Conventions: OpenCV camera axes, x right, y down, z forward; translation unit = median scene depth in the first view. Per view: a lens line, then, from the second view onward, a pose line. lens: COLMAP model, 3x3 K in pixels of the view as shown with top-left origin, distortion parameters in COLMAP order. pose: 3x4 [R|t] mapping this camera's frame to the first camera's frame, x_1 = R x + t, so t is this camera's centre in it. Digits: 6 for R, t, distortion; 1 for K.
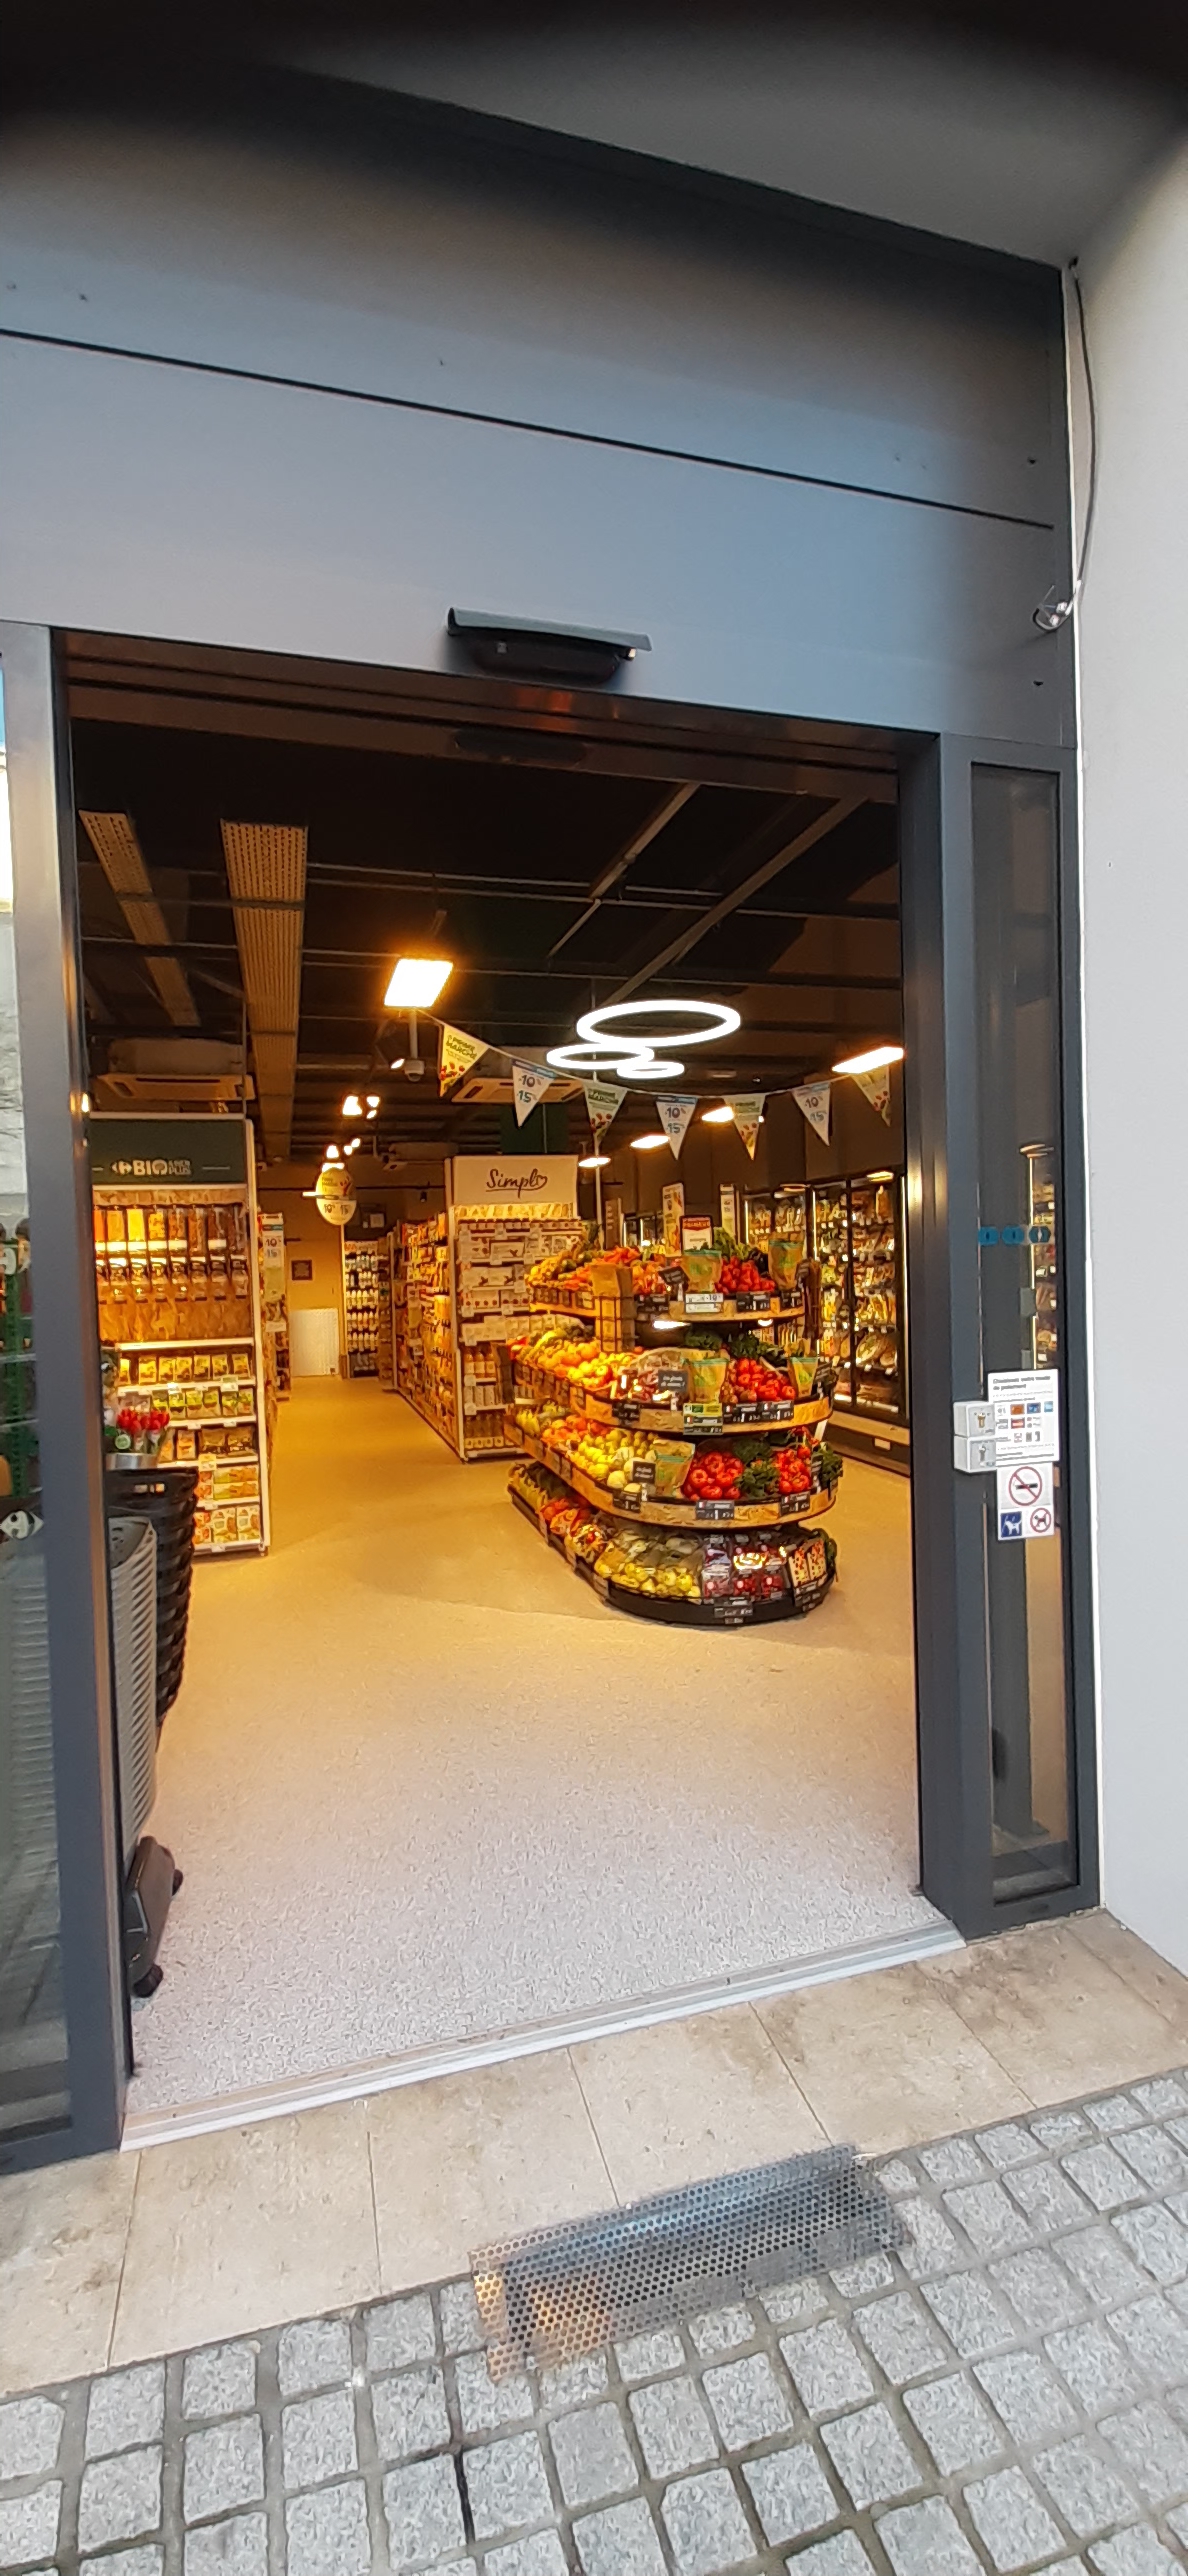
lens RADIAL K [[1011.5, 0, 566.0], [0, 1011.5, 1289.7], [0, 0, 1]] dist [0.000546, -0.002664]
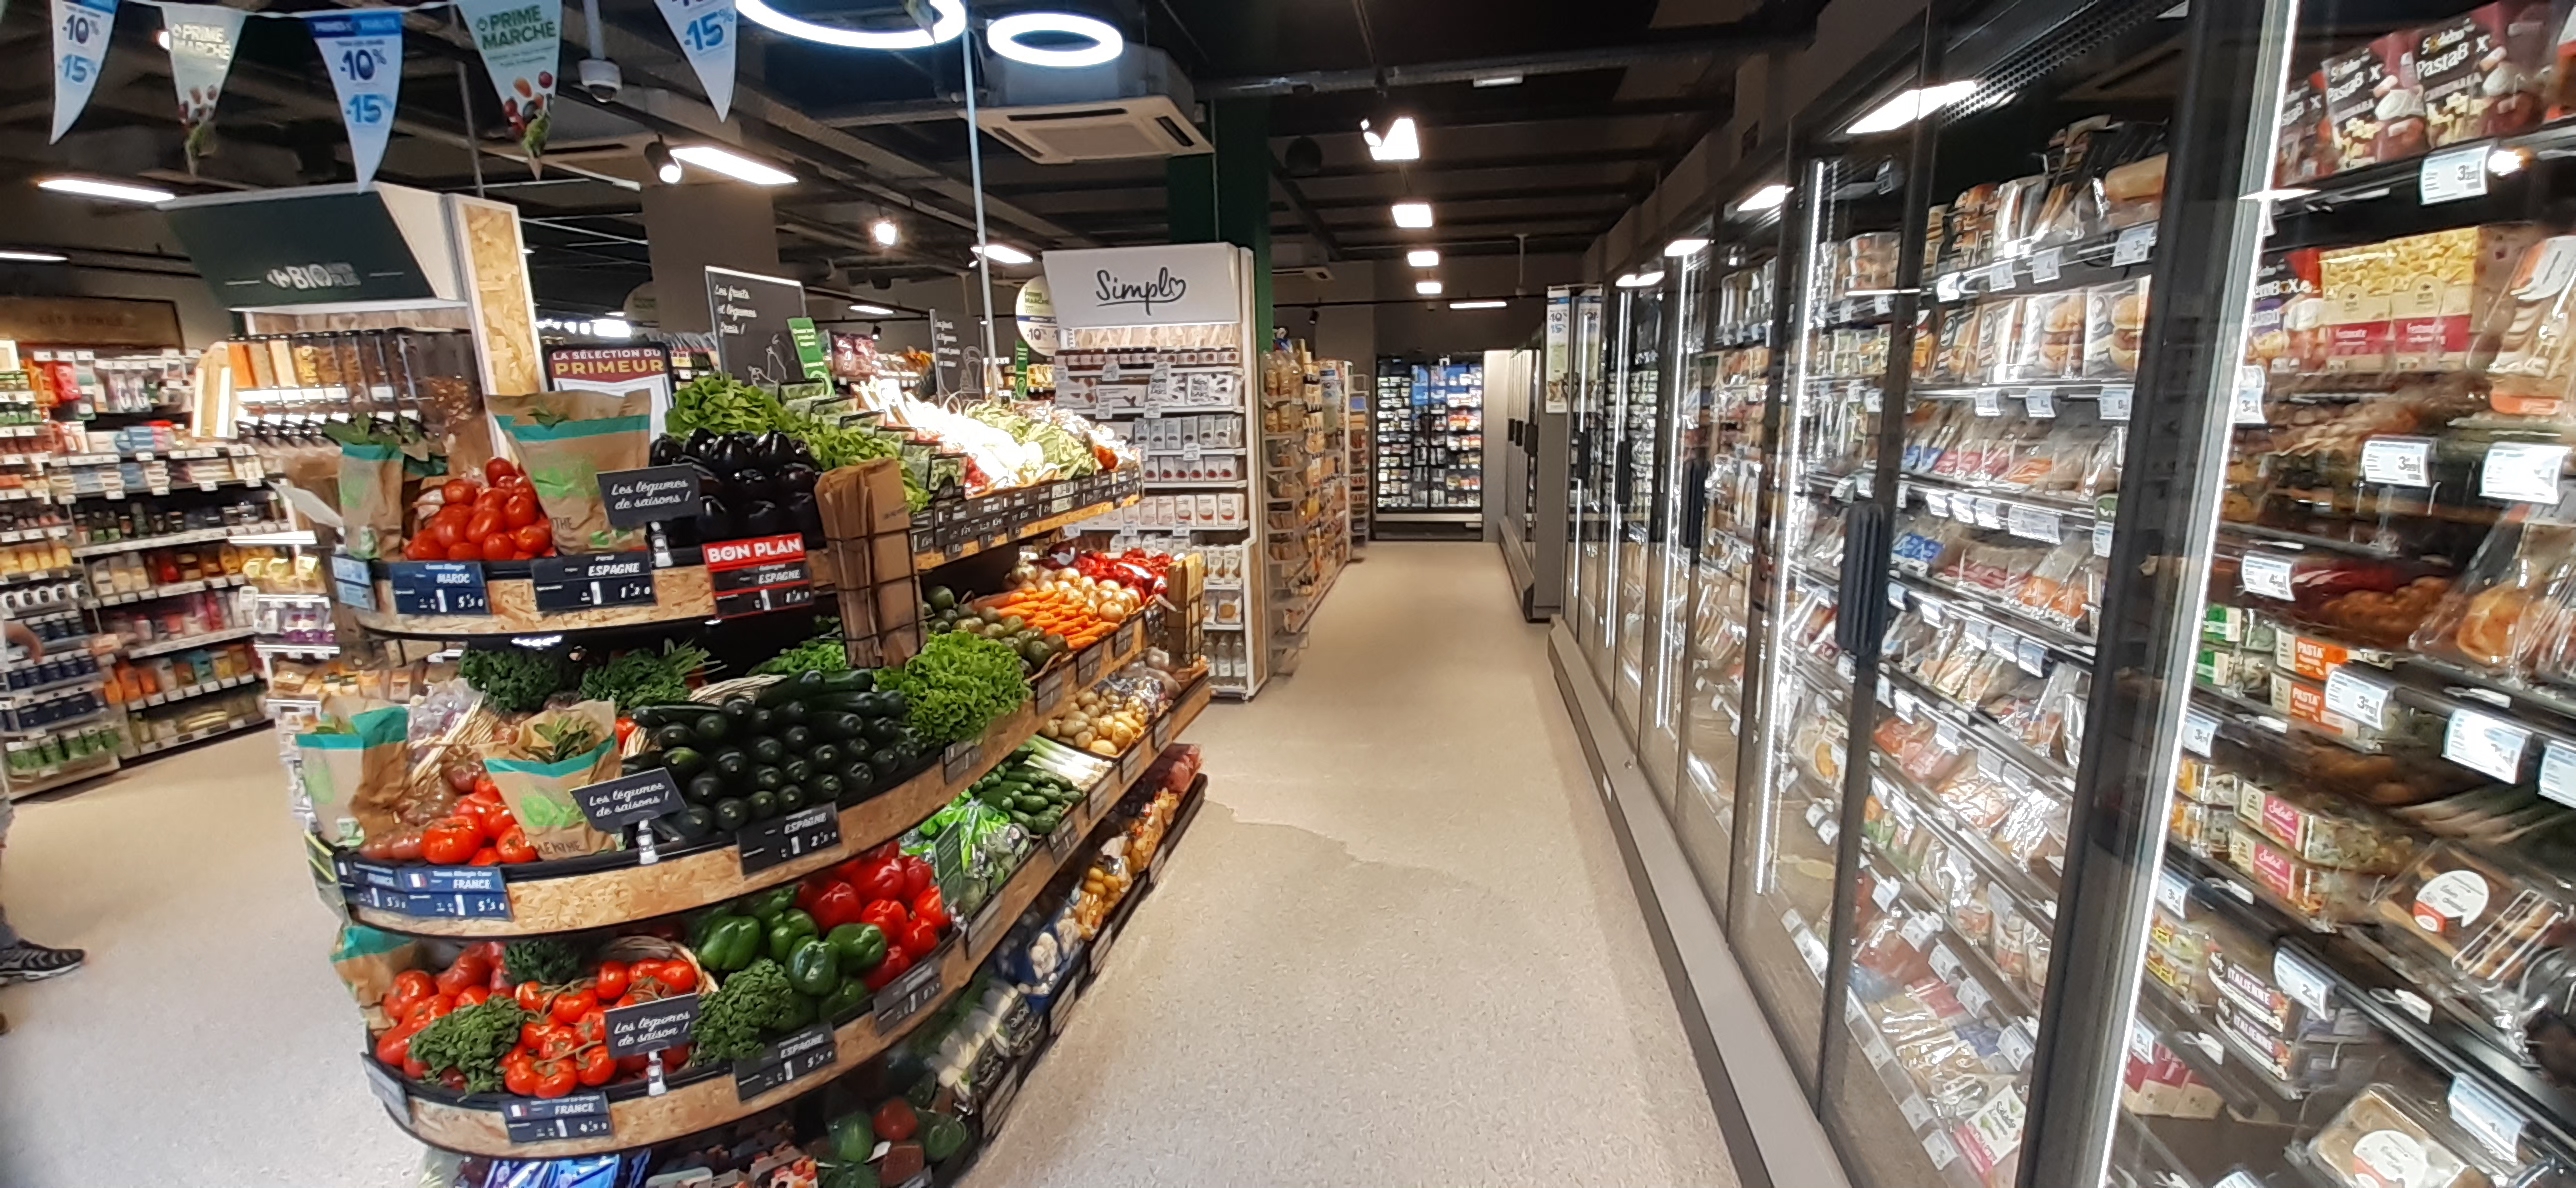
lens RADIAL K [[1011.5, 0, 1292.9], [0, 1011.5, 614.3], [0, 0, 1]] dist [0.000546, -0.002664]
pose [[0.913581, 0.096841, -0.394958, 0.484031], [-0.020247, 0.980859, 0.193665, -0.043876], [0.406153, -0.168932, 0.898054, 0.633584]]
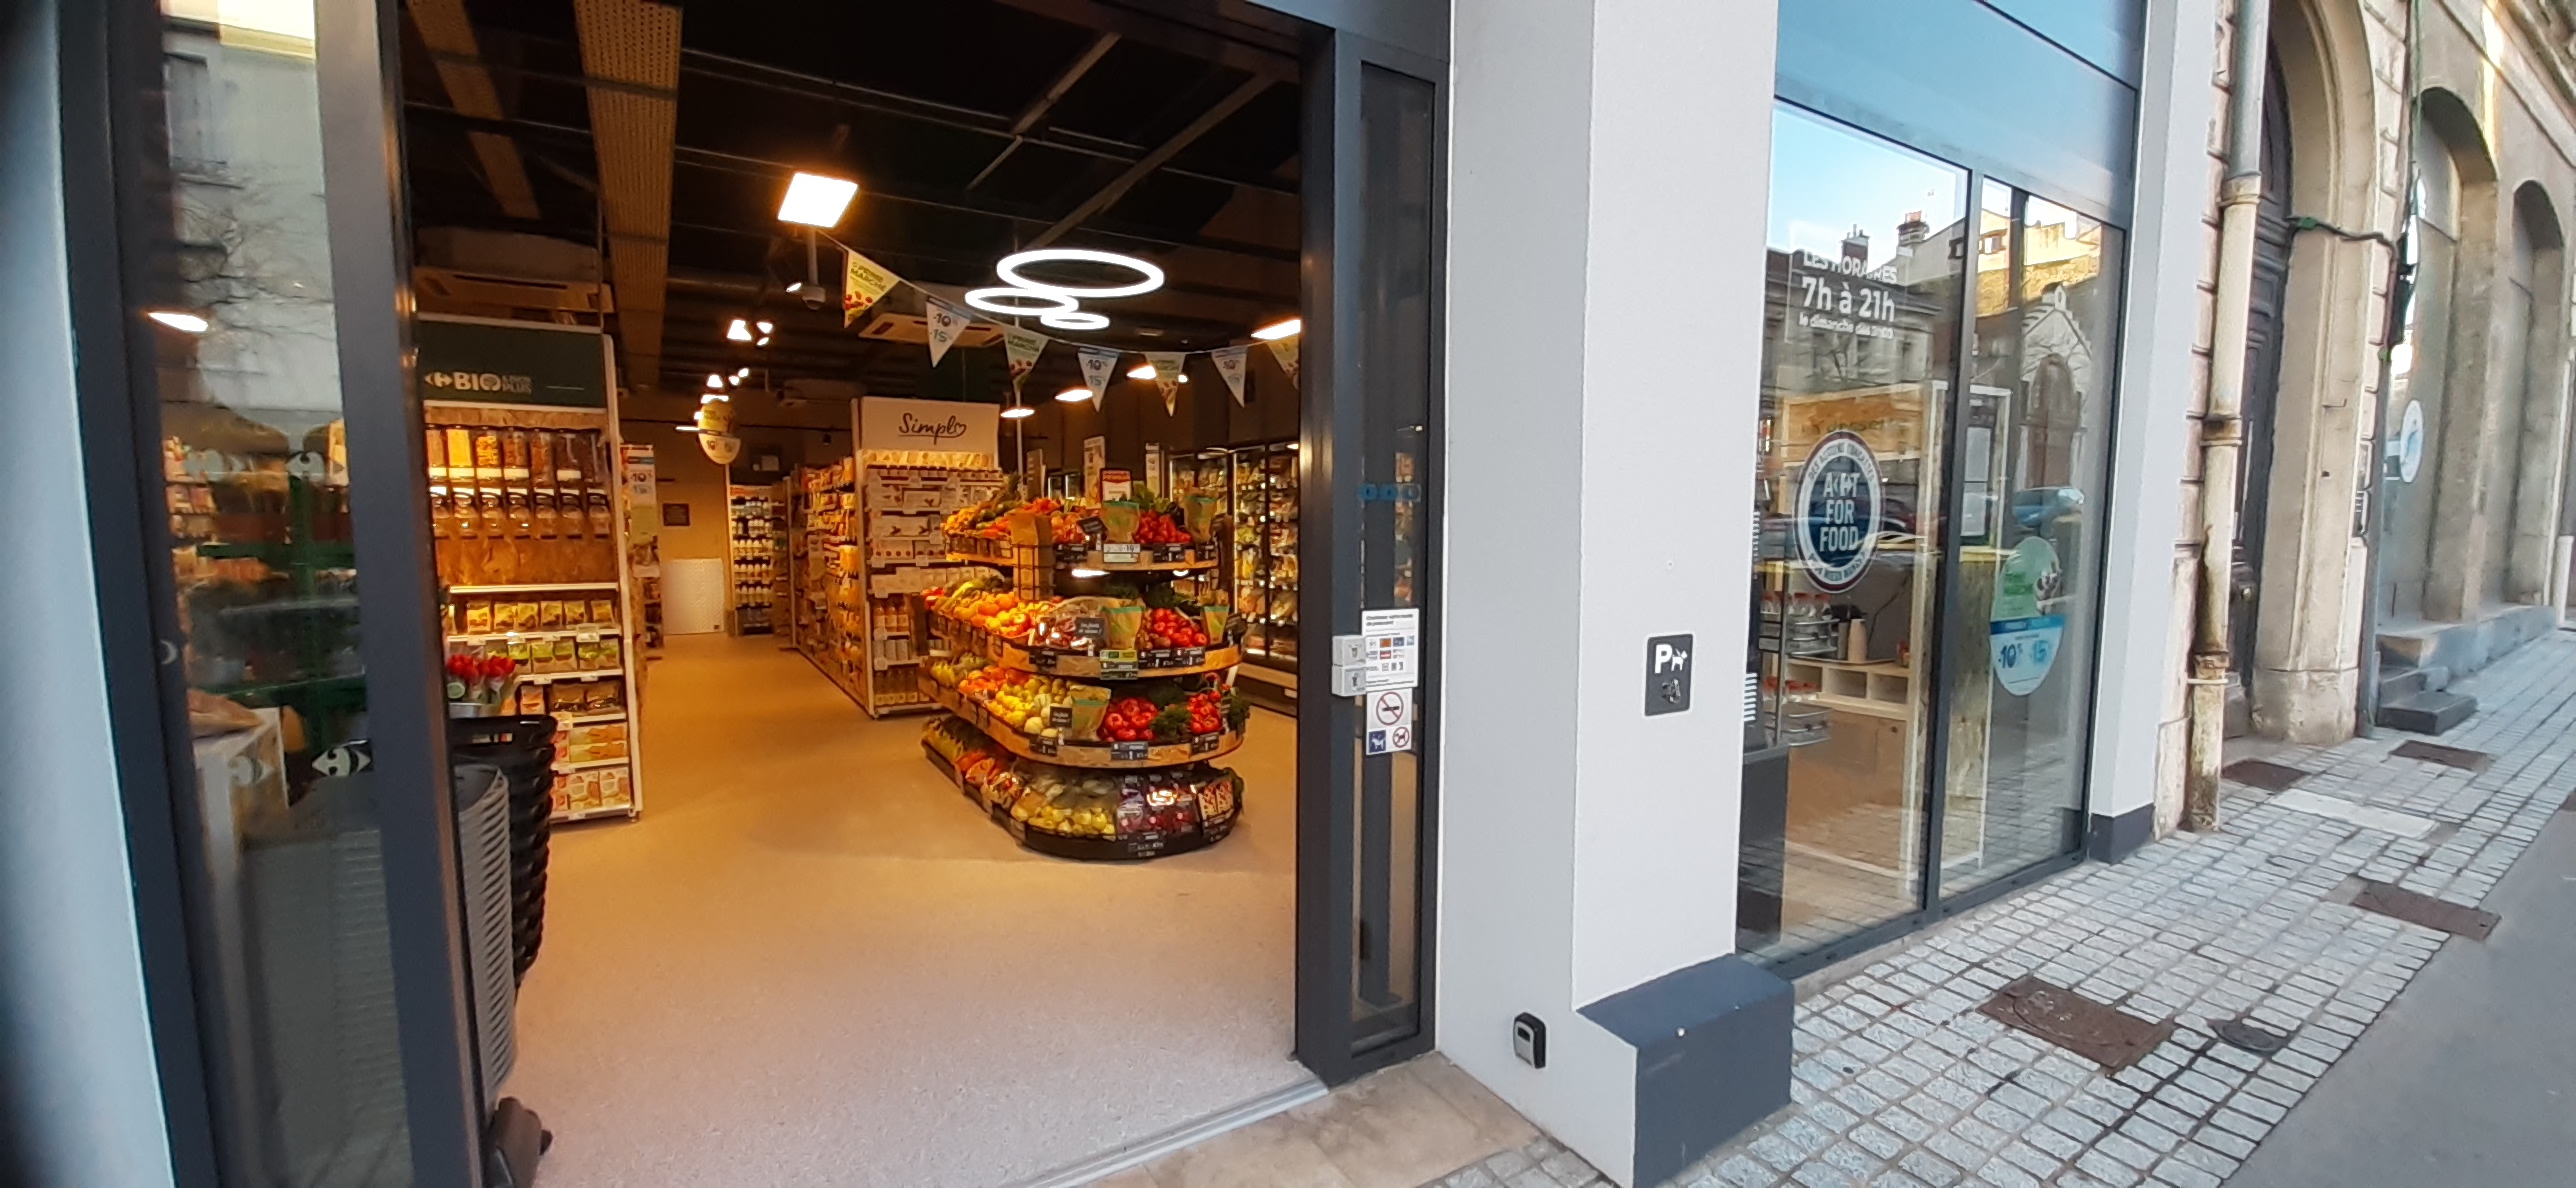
lens RADIAL K [[1011.5, 0, 1301.4], [0, 1011.5, 620.8], [0, 0, 1]] dist [0.000546, -0.002664]
pose [[0.955604, 0.005632, 0.294602, 0.005627], [-0.025236, 0.997708, 0.062787, 0.010189], [-0.293573, -0.067435, 0.953555, -0.035795]]
